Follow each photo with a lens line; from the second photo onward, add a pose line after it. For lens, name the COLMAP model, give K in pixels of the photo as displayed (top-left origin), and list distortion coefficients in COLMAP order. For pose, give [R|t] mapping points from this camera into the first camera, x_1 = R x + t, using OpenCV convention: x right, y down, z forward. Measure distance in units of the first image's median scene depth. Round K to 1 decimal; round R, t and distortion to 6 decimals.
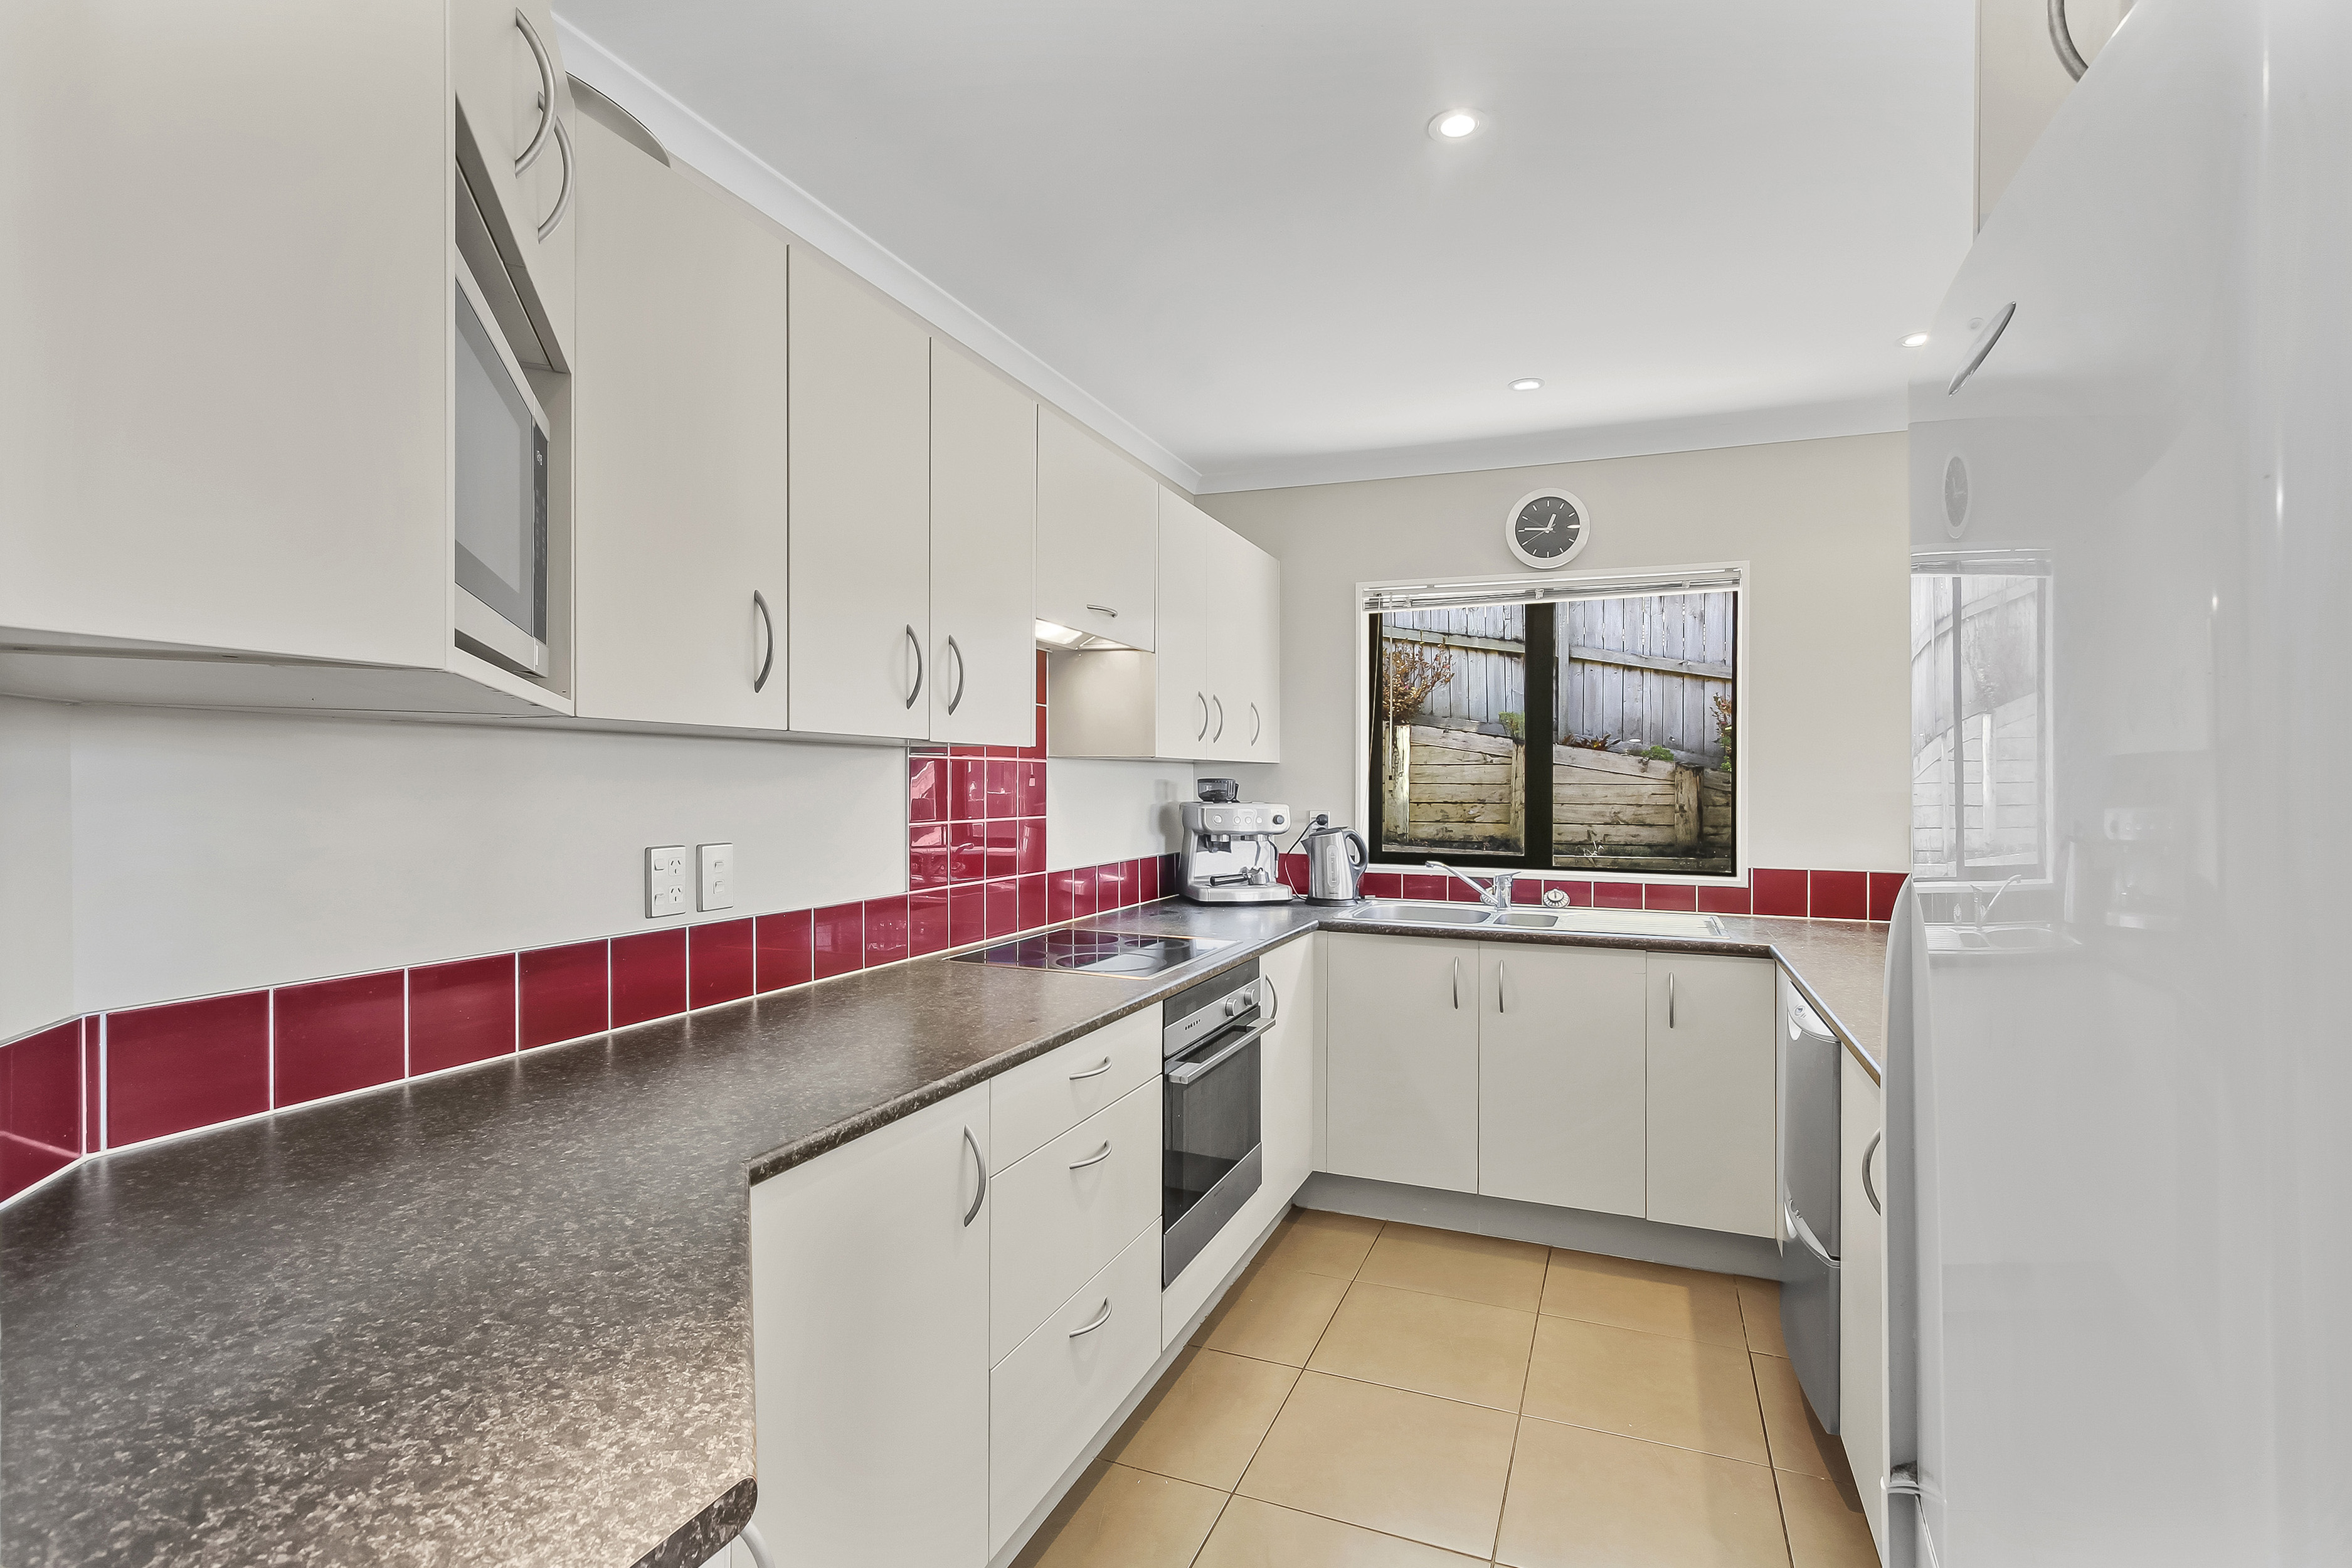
lens RADIAL K [[1116.5, 0, 1176.0], [0, 1116.5, 784.0], [0, 0, 1]] dist [-0.078169, 0.000098]
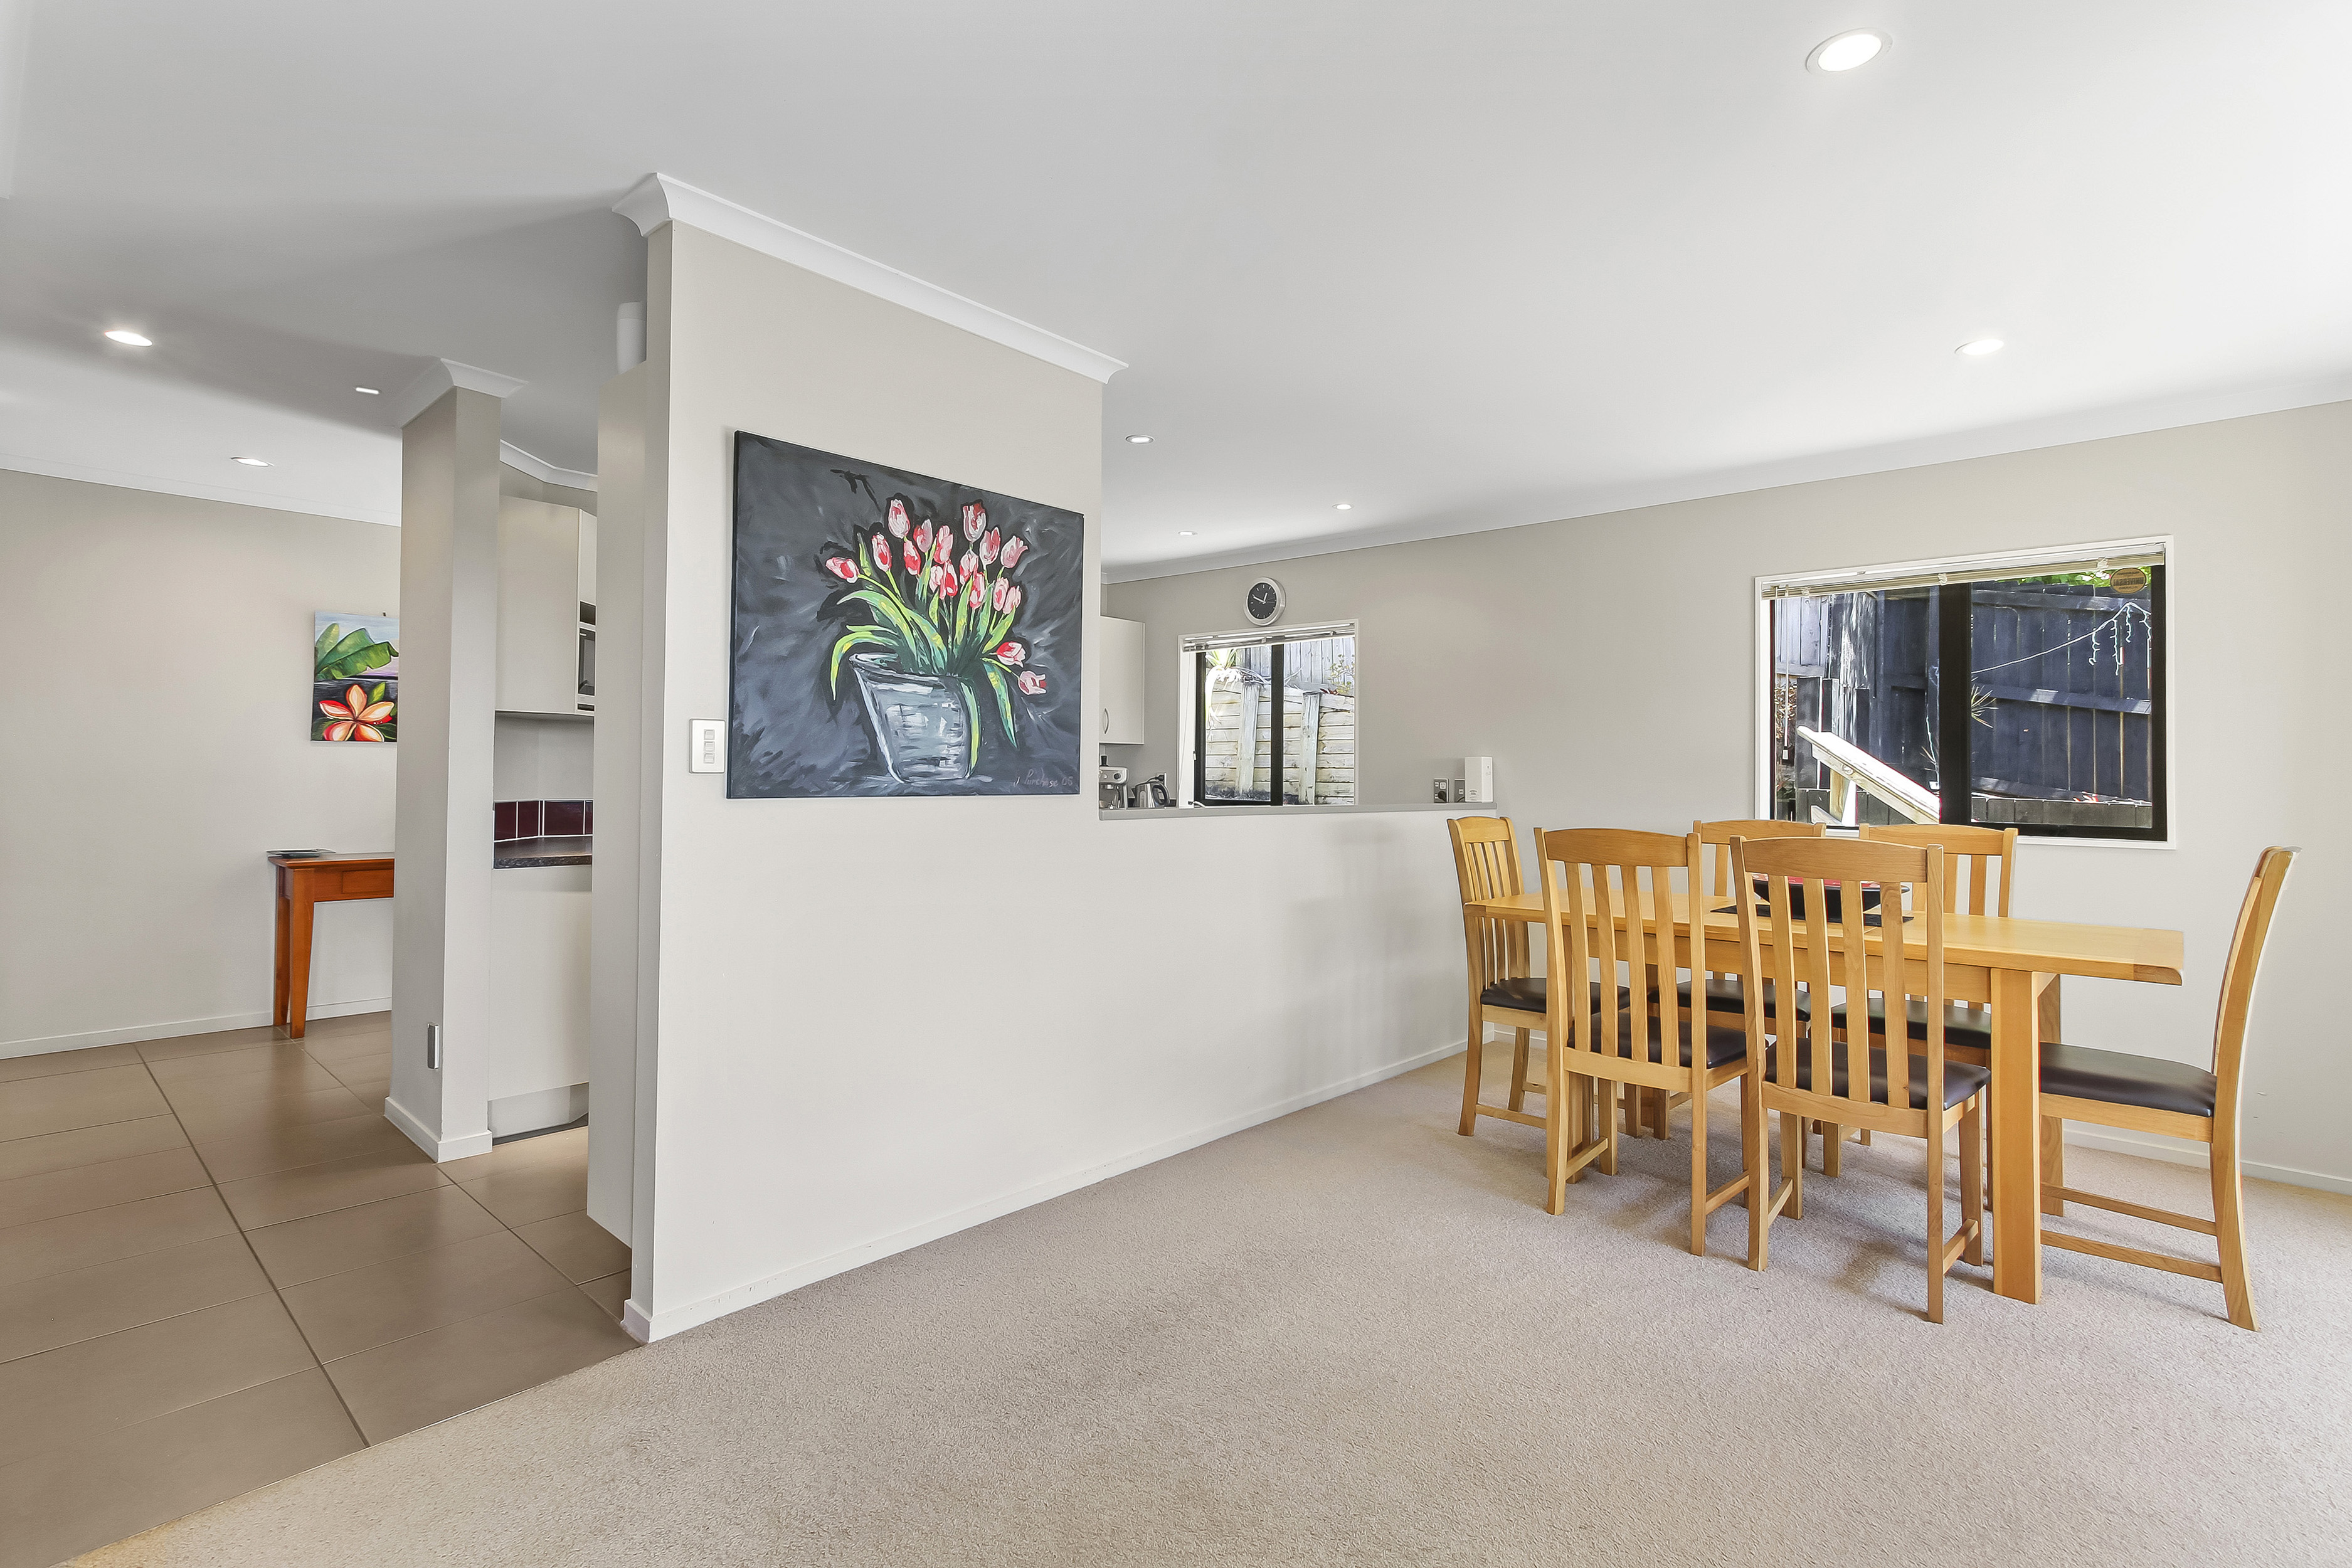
lens RADIAL K [[1128.2, 0, 1231.8], [0, 1128.2, 764.8], [0, 0, 1]] dist [-0.000160, 0.000143]
pose [[0.946240, 0.006536, -0.323401, 0.804722], [-0.010311, 0.999897, -0.009960, 0.028809], [0.323302, 0.012759, 0.946210, -0.585036]]
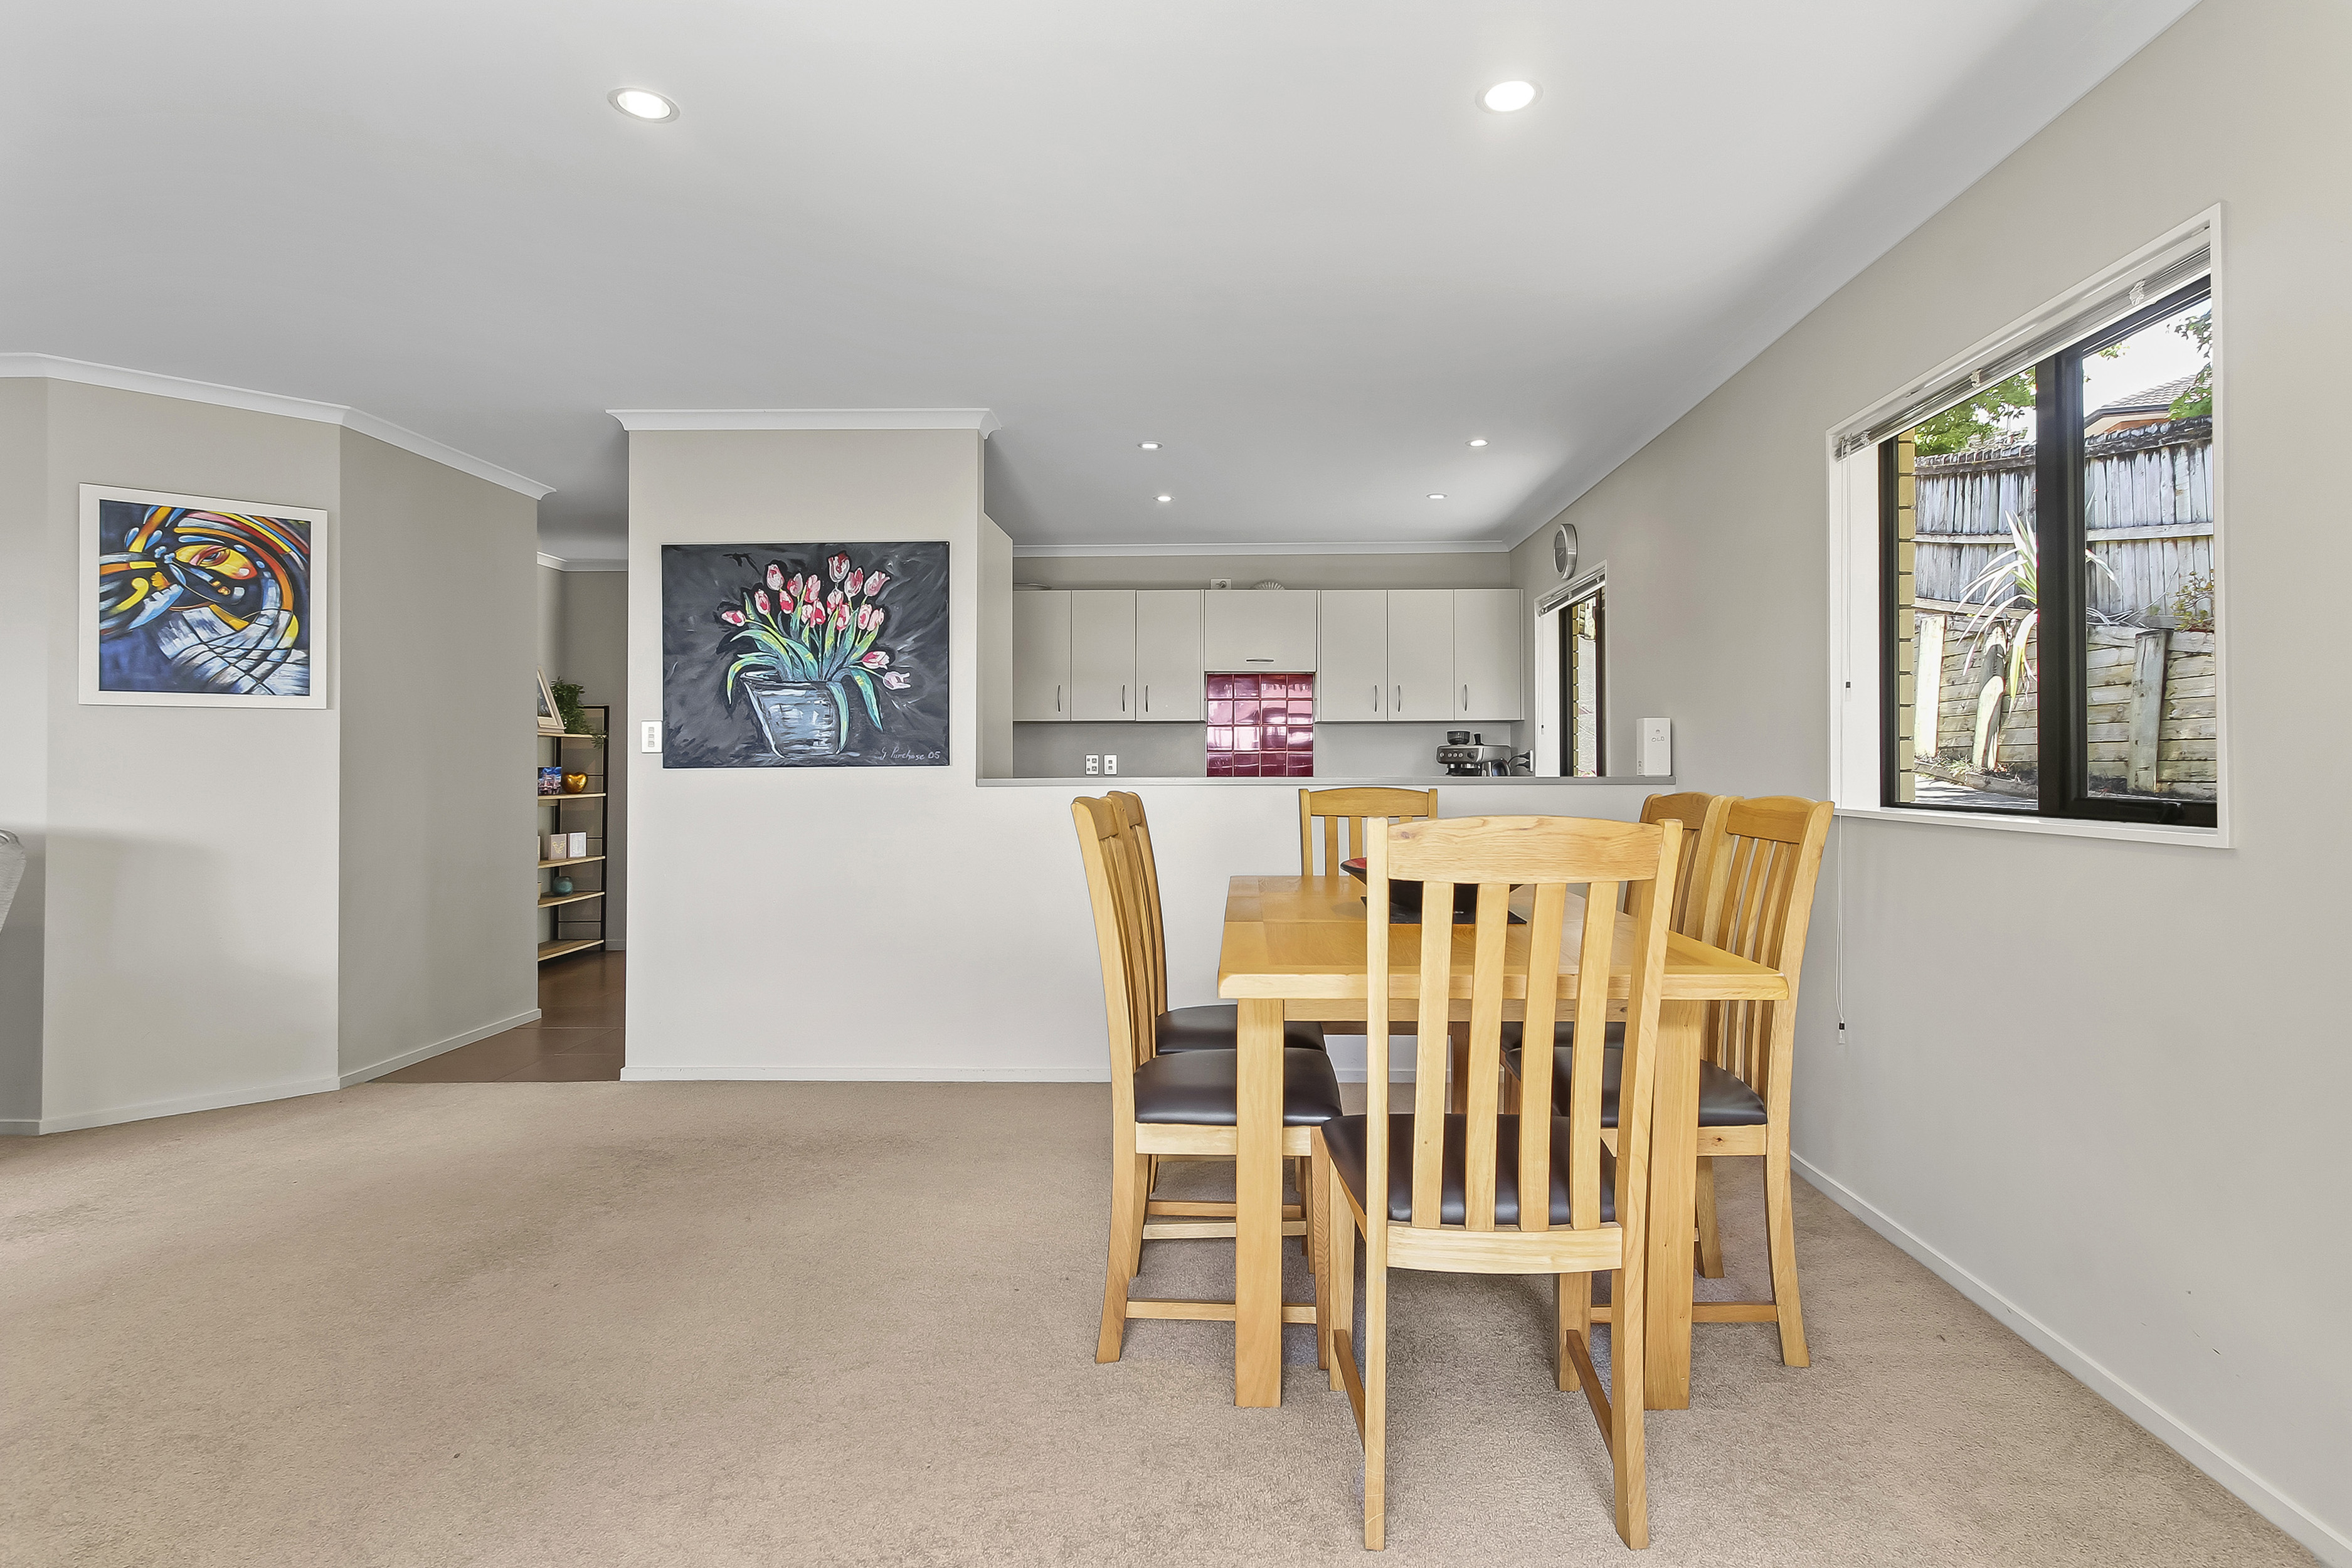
lens RADIAL K [[1128.2, 0, 1231.8], [0, 1128.2, 764.8], [0, 0, 1]] dist [-0.000160, 0.000143]
pose [[0.359520, -0.001323, -0.933136, 1.509291], [0.005614, 0.999984, 0.000746, 0.043682], [0.933120, -0.005507, 0.359522, 0.046790]]
